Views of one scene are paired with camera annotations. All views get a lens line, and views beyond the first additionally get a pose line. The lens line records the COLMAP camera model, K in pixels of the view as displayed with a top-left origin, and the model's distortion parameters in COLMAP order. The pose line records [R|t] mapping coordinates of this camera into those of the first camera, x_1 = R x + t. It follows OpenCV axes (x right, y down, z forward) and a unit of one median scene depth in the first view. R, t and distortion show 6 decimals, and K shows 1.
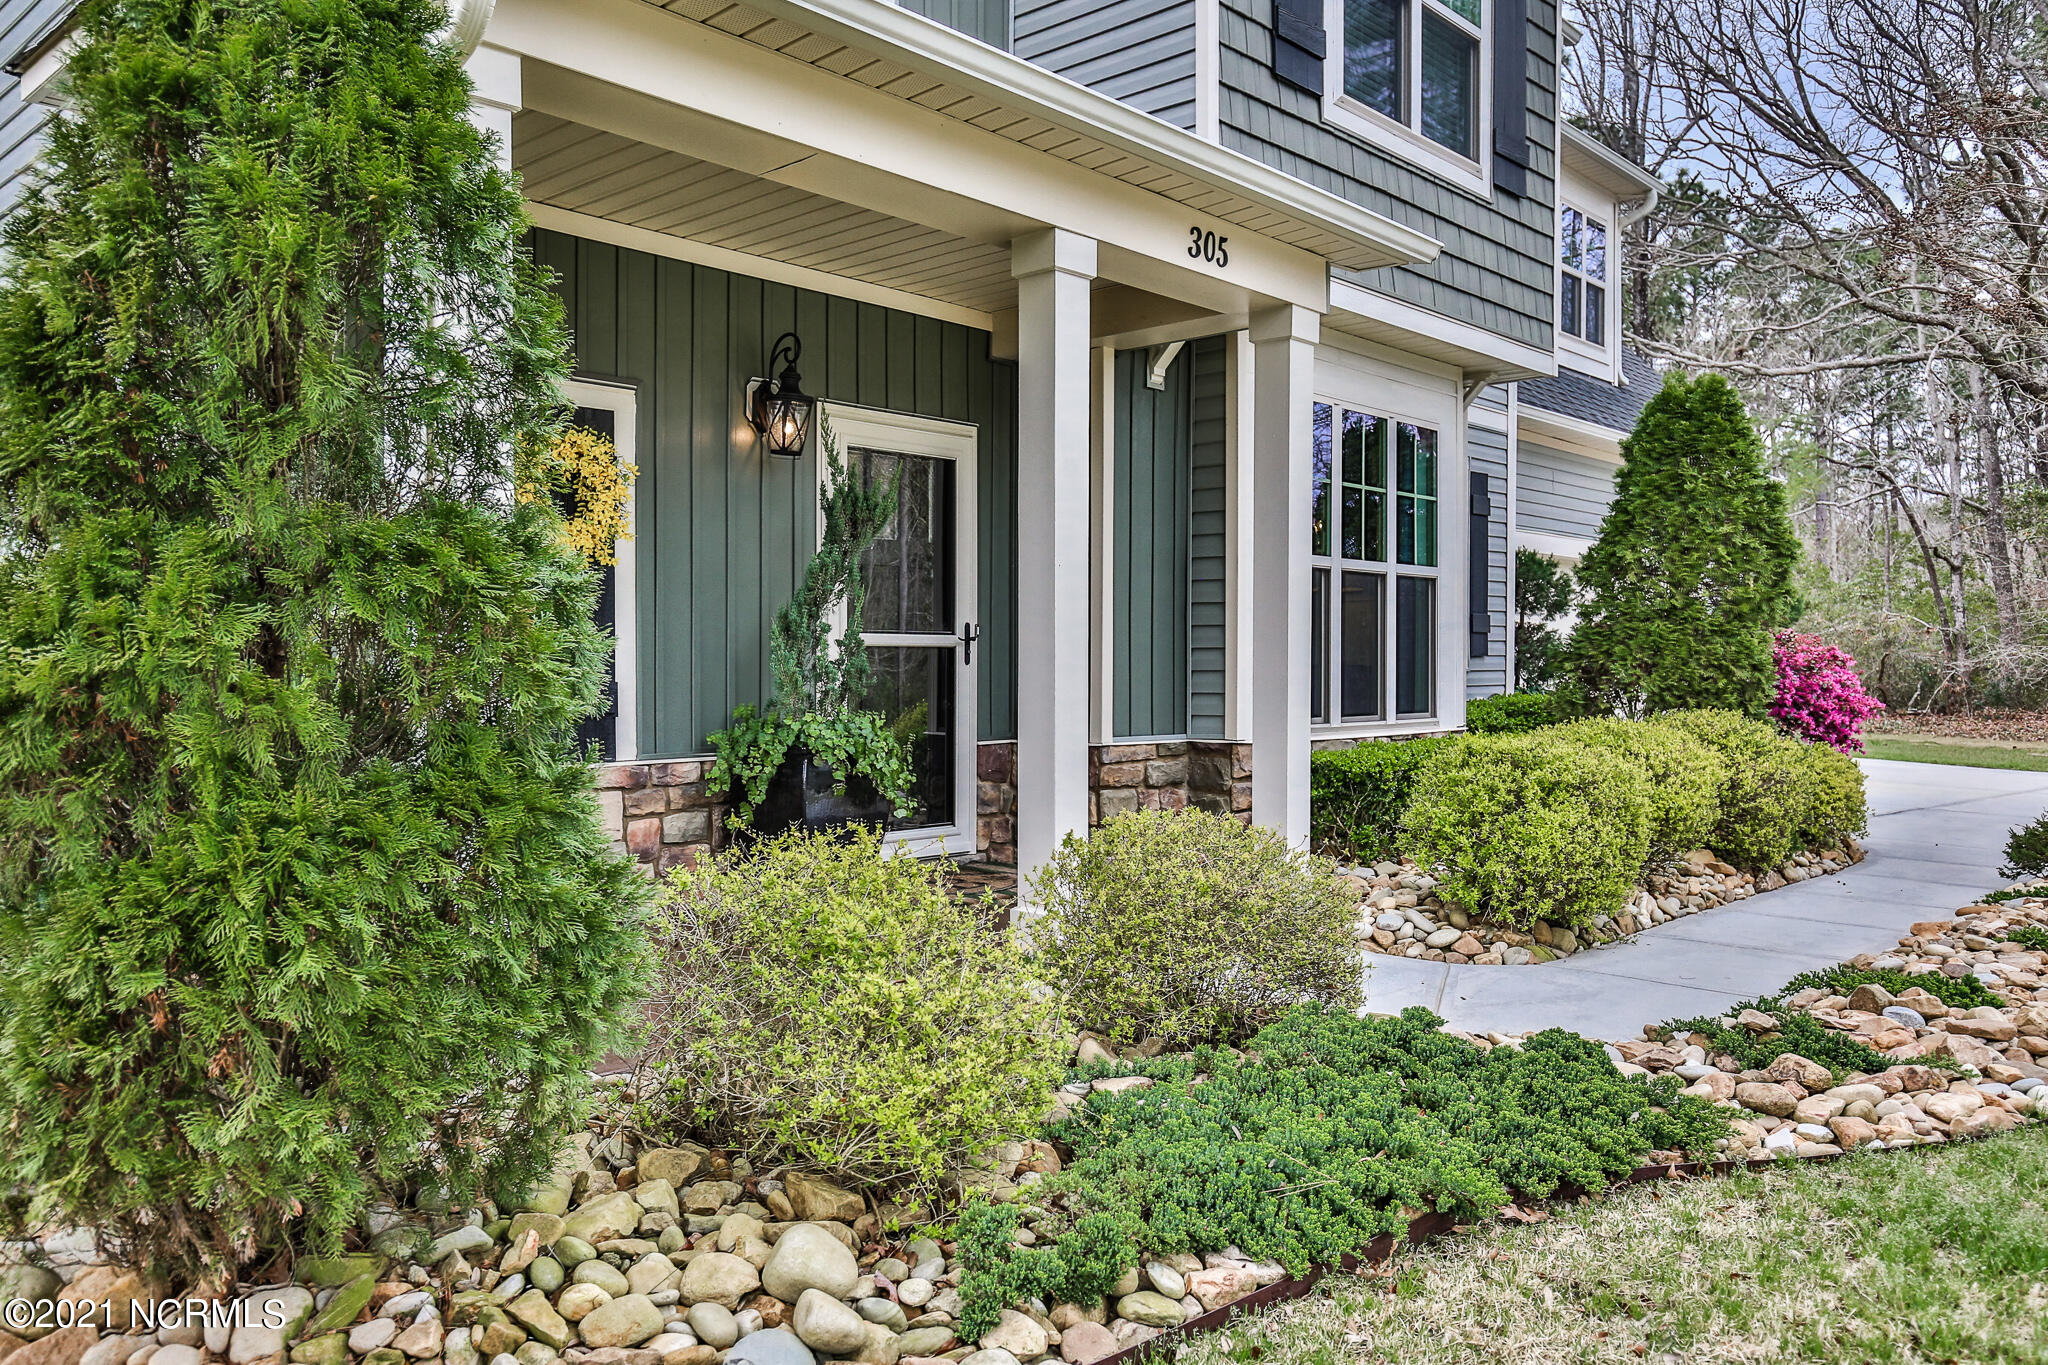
lens RADIAL K [[1512.8, 0, 1018.2], [0, 1512.8, 677.8], [0, 0, 1]] dist [0.002176, -0.000118]
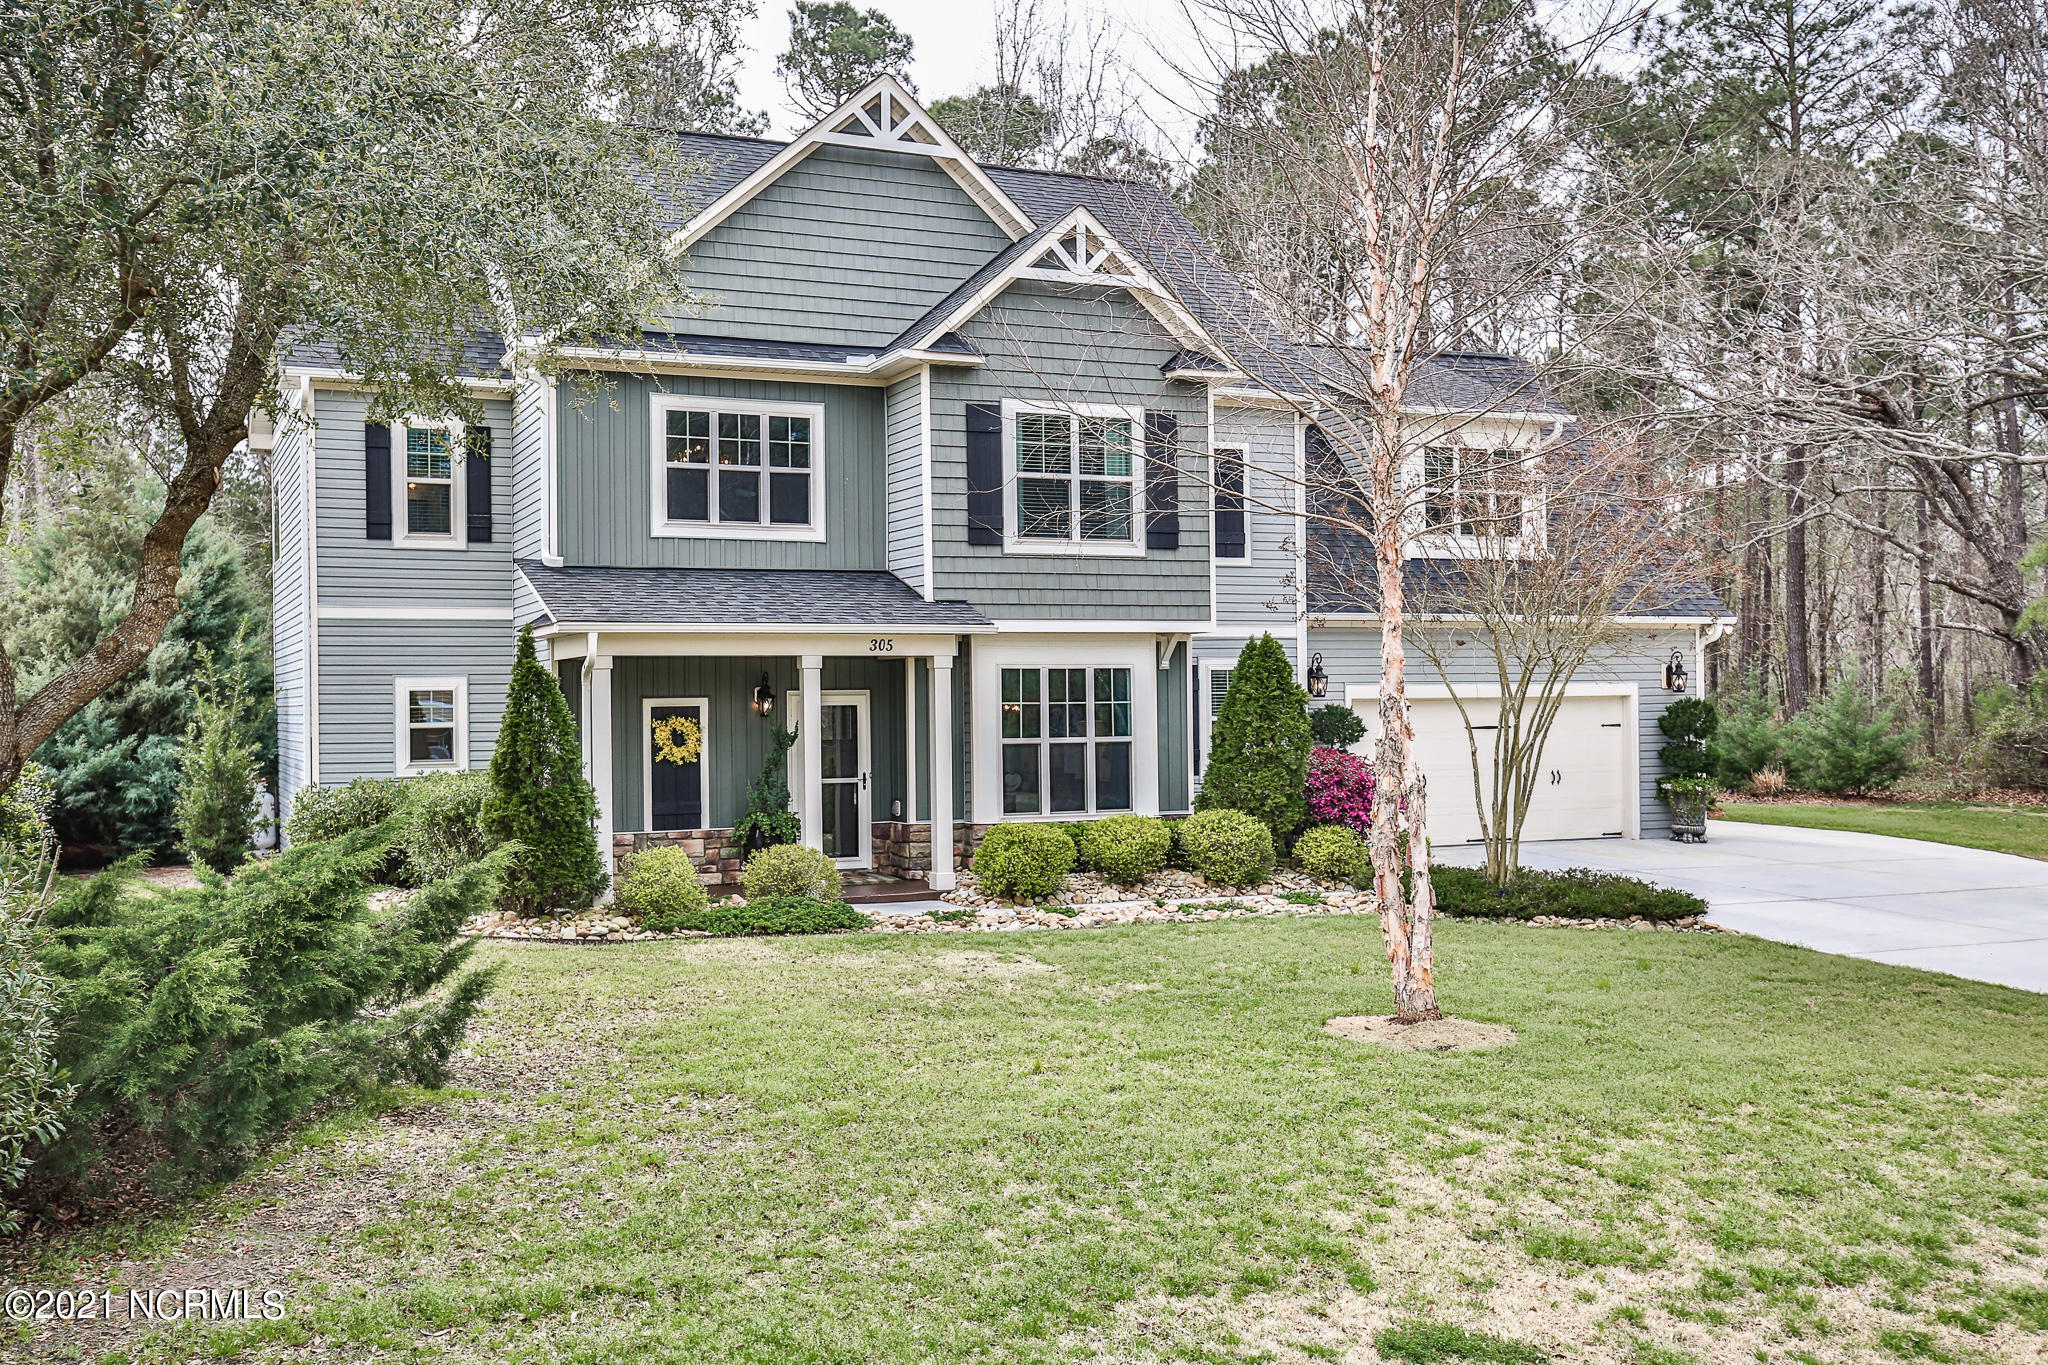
lens RADIAL K [[1943.5, 0, 1024.4], [0, 1943.5, 683.3], [0, 0, 1]] dist [0.023998, 0.000000]
pose [[0.920652, -0.016106, -0.390053, 1.422544], [0.009323, 0.999771, -0.019275, -0.117147], [0.390274, 0.014109, 0.920591, -1.762958]]
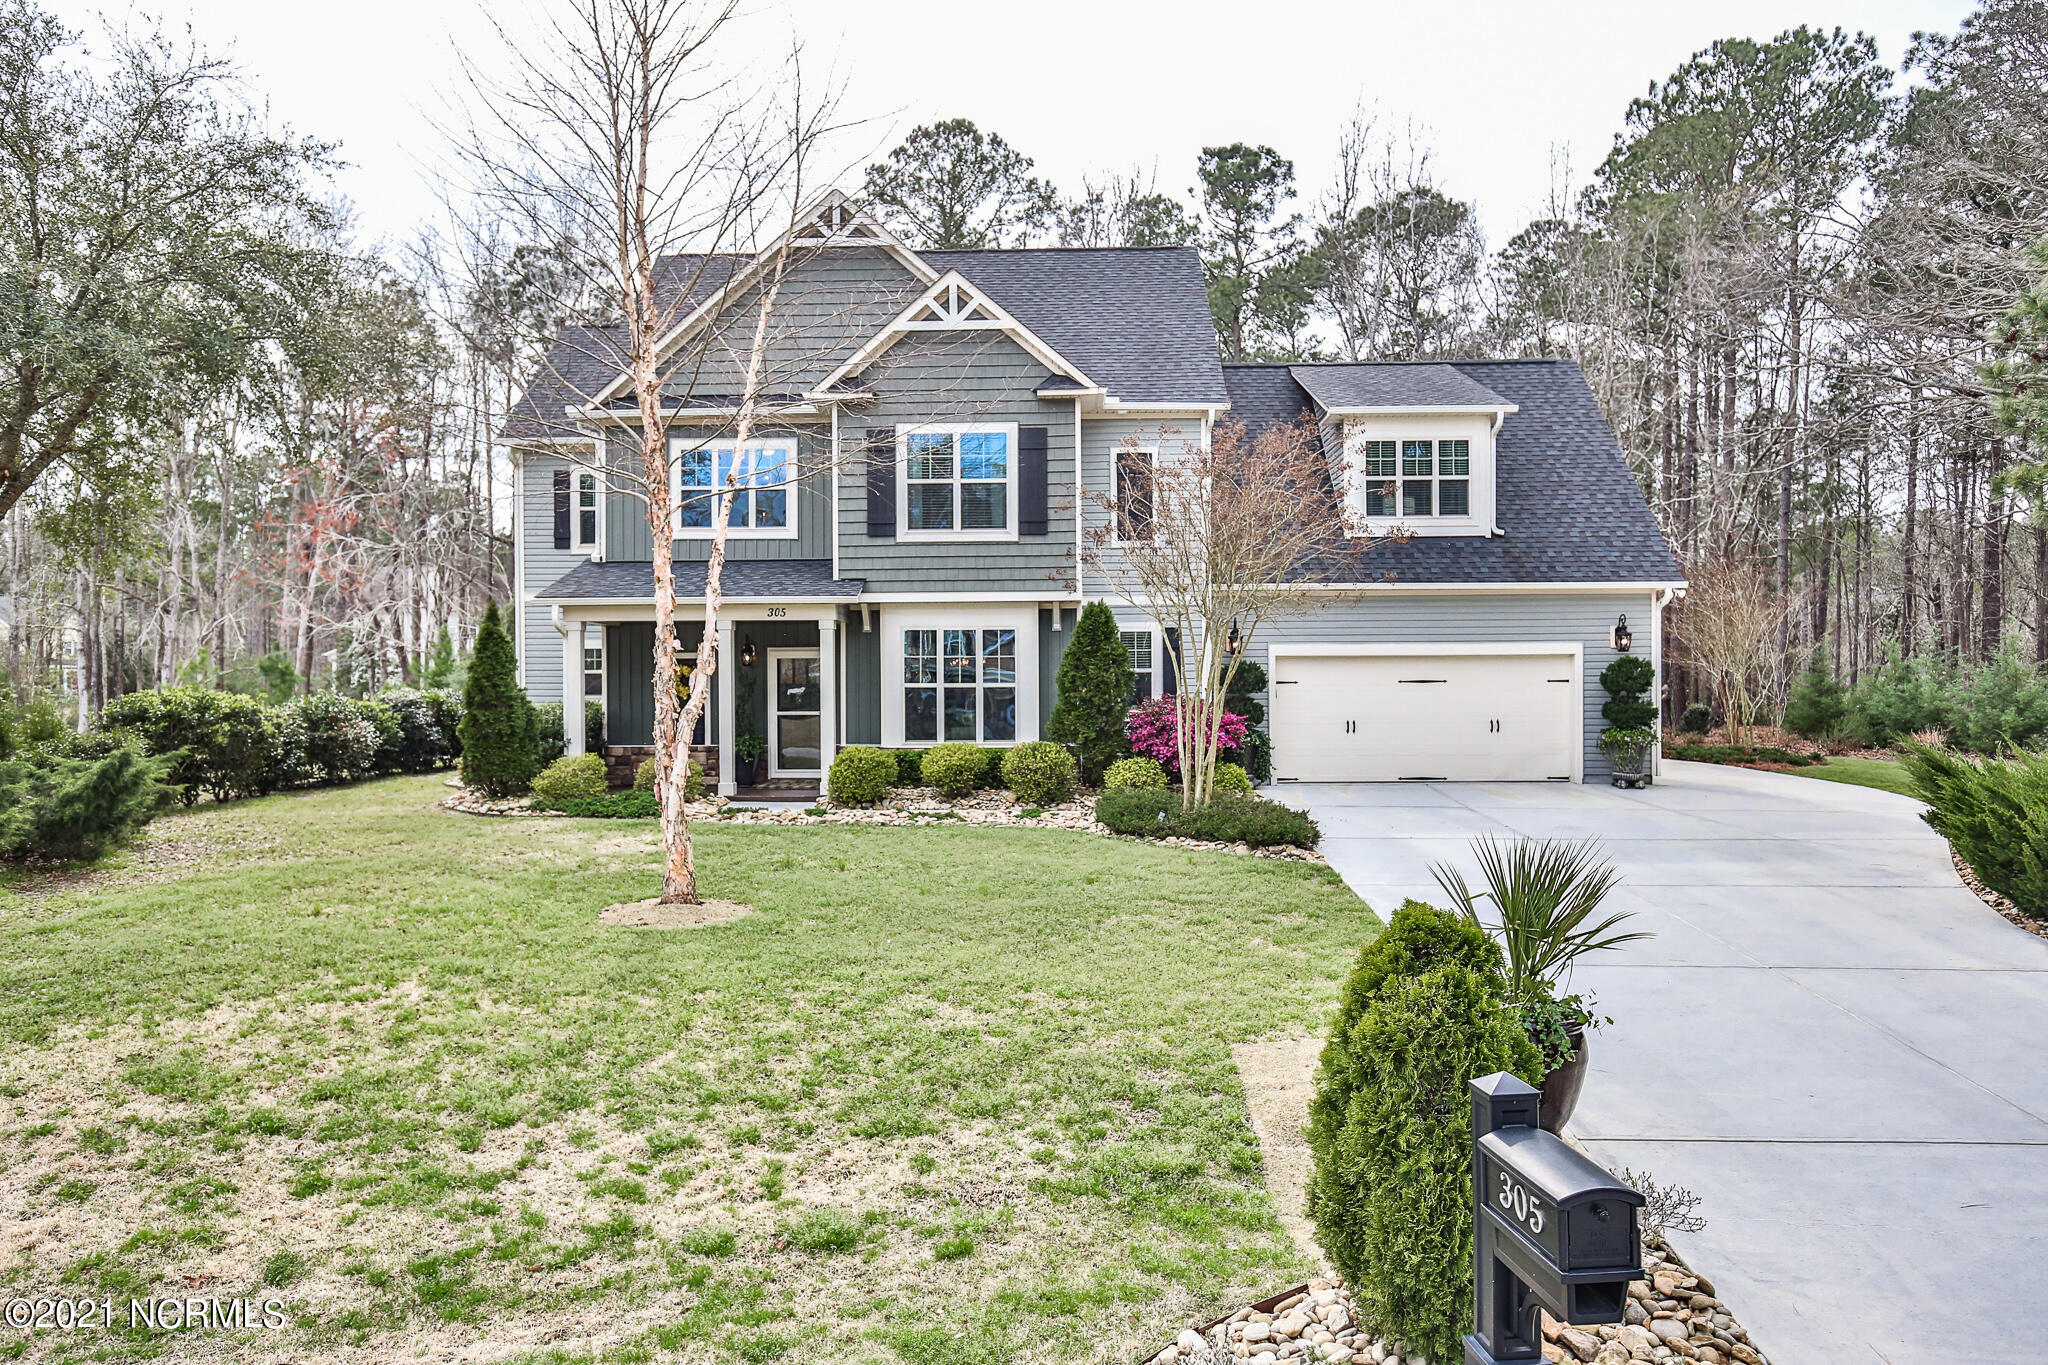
lens RADIAL K [[1378.6, 0, 1028.3], [0, 1378.6, 682.0], [0, 0, 1]] dist [0.005574, 0.000582]
pose [[0.657402, -0.003715, -0.753531, 2.524801], [-0.000977, 0.999983, -0.005782, -0.075780], [0.753540, 0.004537, 0.657387, -0.633335]]
